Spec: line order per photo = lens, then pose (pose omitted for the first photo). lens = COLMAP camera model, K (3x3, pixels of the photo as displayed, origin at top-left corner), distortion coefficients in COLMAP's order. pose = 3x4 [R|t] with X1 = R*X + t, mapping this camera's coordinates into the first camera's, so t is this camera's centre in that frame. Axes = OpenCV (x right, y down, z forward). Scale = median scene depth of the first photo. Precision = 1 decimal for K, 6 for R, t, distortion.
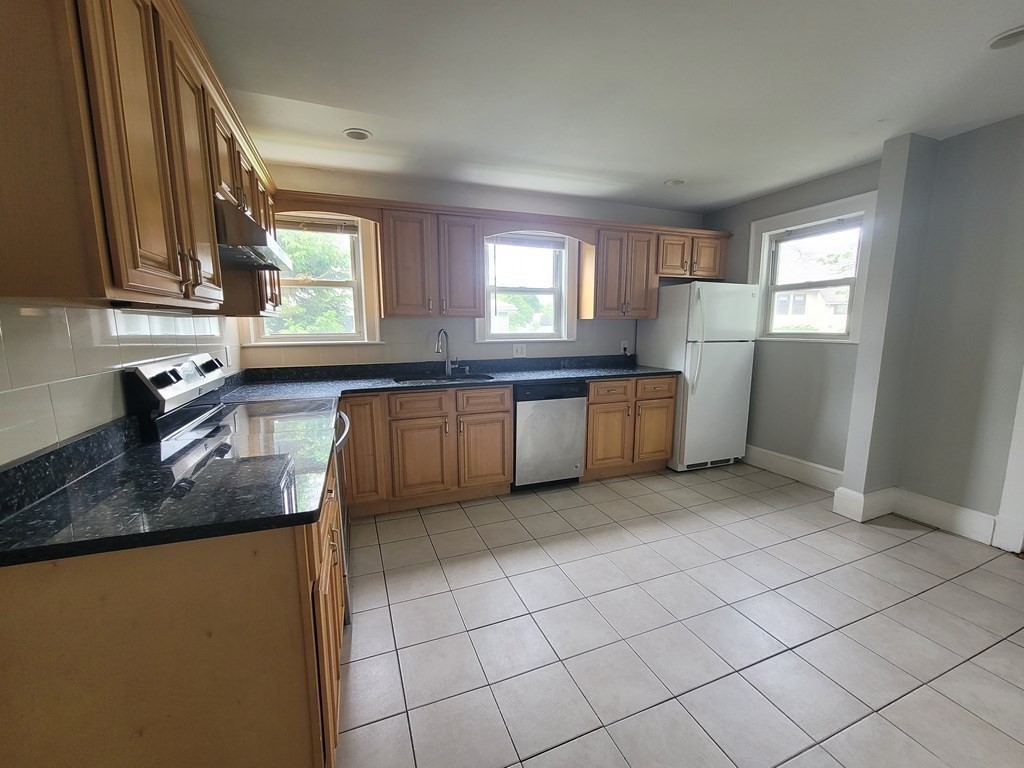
lens RADIAL K [[418.2, 0, 514.1], [0, 418.2, 384.1], [0, 0, 1]] dist [-0.002982, -0.000013]
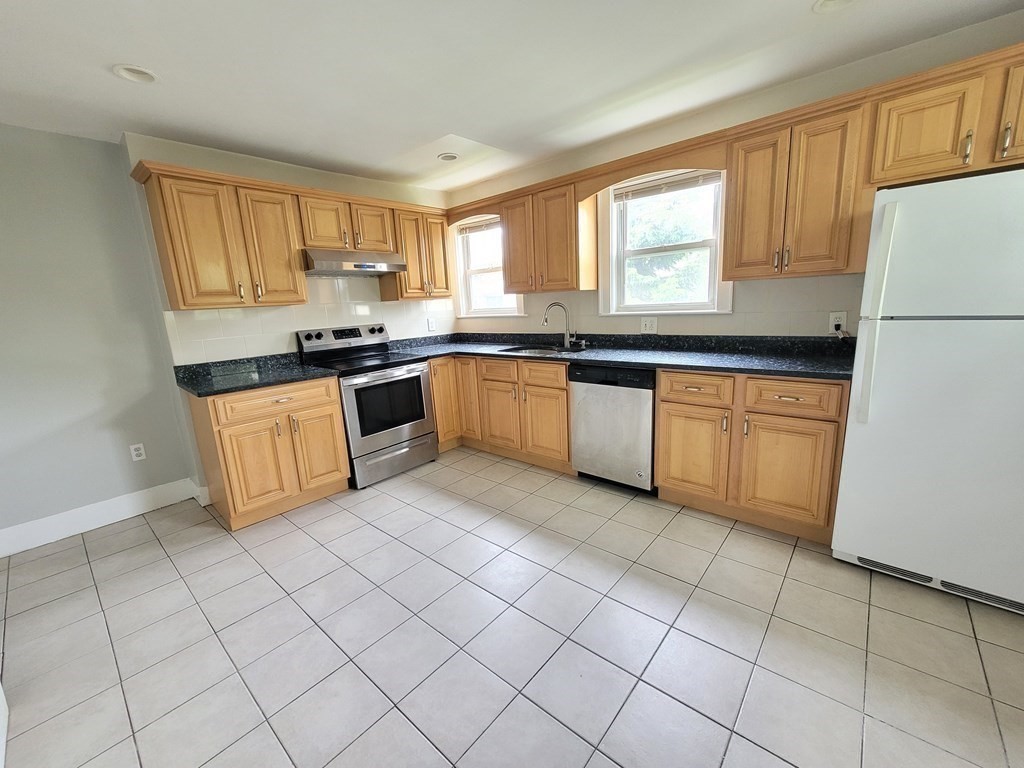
lens RADIAL K [[418.2, 0, 512.2], [0, 418.2, 386.8], [0, 0, 1]] dist [-0.002982, -0.000013]
pose [[0.459798, 0.154968, -0.874397, 0.689309], [-0.080010, 0.987880, 0.133008, -0.052835], [0.884412, 0.008804, 0.466625, 0.405830]]
